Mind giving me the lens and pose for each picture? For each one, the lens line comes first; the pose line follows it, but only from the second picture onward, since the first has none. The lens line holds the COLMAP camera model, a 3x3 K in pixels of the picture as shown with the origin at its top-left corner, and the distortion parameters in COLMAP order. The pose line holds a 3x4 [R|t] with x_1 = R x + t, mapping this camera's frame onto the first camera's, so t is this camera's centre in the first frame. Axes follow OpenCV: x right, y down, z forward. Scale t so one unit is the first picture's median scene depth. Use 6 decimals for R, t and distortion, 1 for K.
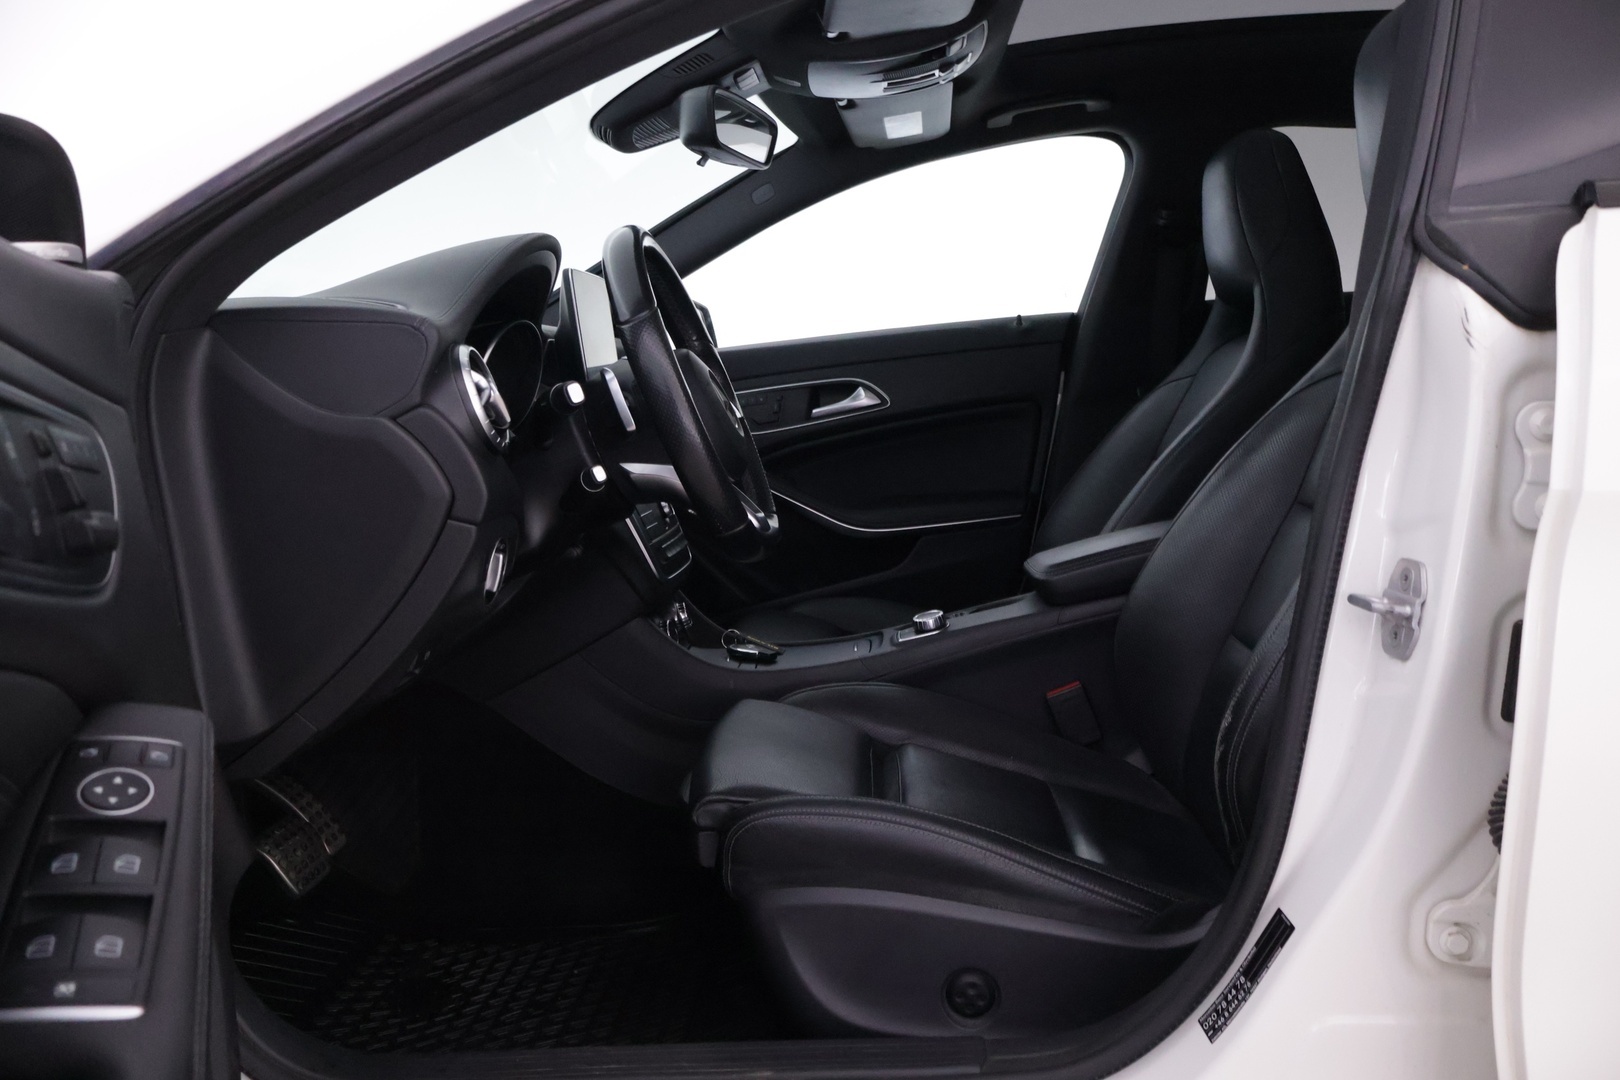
lens RADIAL K [[1328.3, 0, 810.5], [0, 1328.3, 585.9], [0, 0, 1]] dist [0.004999, 0.003974]
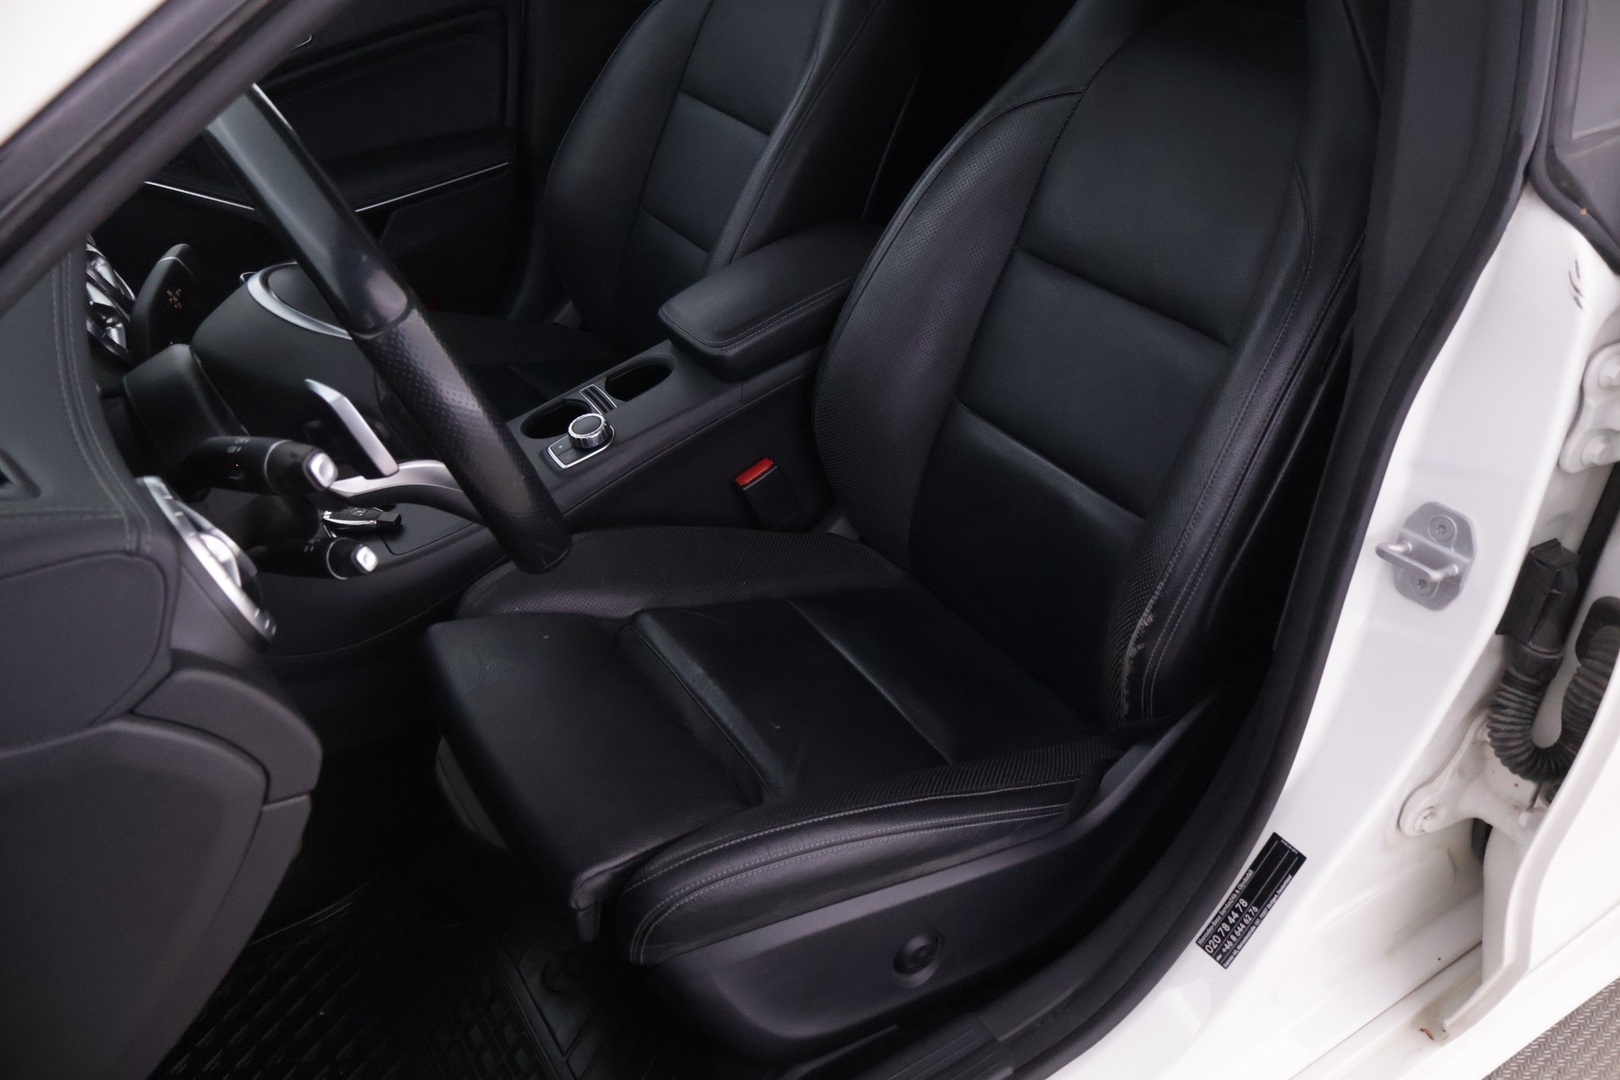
lens RADIAL K [[1333.0, 0, 809.7], [0, 1333.0, 589.6], [0, 0, 1]] dist [-0.010085, -0.003184]
pose [[0.830349, -0.322962, 0.454110, -0.328838], [0.100252, 0.888205, 0.448376, -0.399145], [-0.548151, -0.326783, 0.769898, 0.479889]]
